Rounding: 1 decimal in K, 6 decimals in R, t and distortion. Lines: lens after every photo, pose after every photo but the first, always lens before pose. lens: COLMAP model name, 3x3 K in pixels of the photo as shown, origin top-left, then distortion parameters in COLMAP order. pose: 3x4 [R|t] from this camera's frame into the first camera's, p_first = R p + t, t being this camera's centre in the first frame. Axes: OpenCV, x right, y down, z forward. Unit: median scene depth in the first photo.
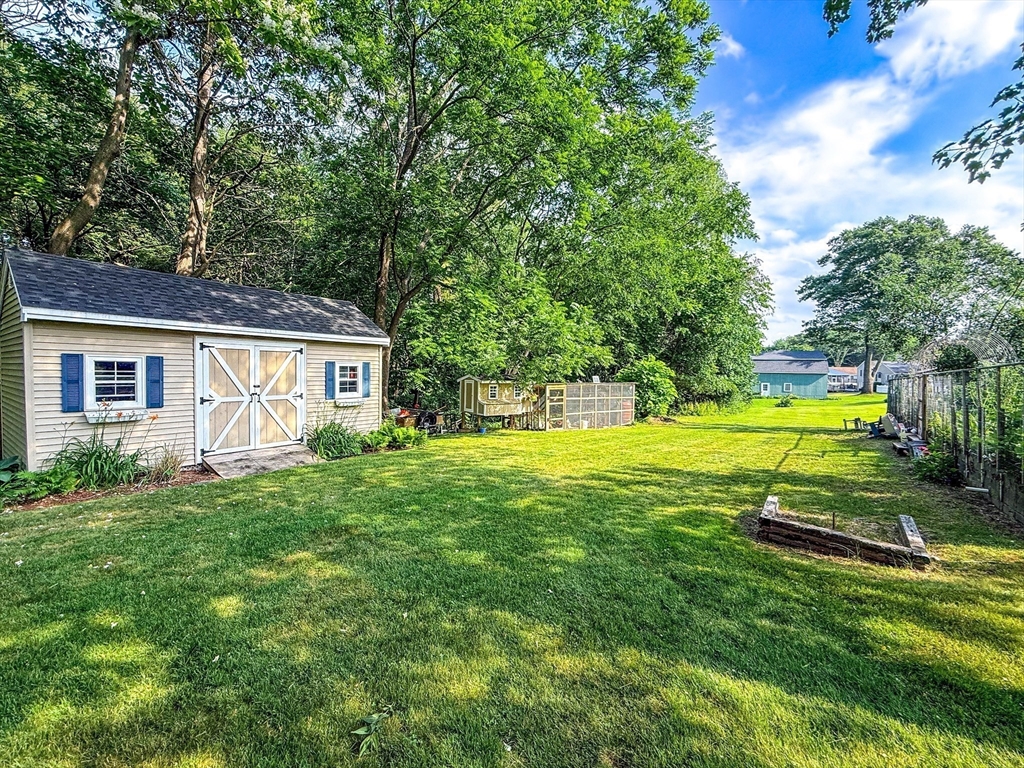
lens RADIAL K [[418.9, 0, 507.8], [0, 418.9, 390.0], [0, 0, 1]] dist [-0.008966, -0.000687]
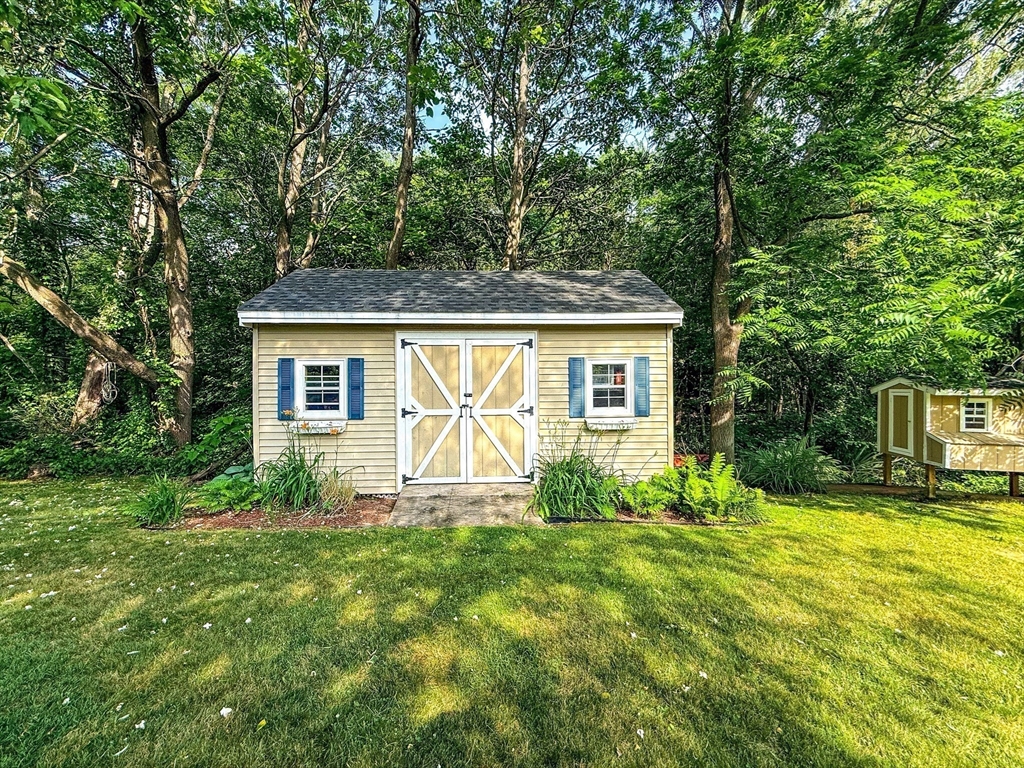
lens RADIAL K [[418.9, 0, 517.0], [0, 418.9, 382.2], [0, 0, 1]] dist [-0.008966, -0.000687]
pose [[0.625650, -0.029420, -0.779549, 0.015263], [-0.020680, 0.998312, -0.054274, 0.006386], [0.779830, 0.050078, 0.623985, 0.655945]]
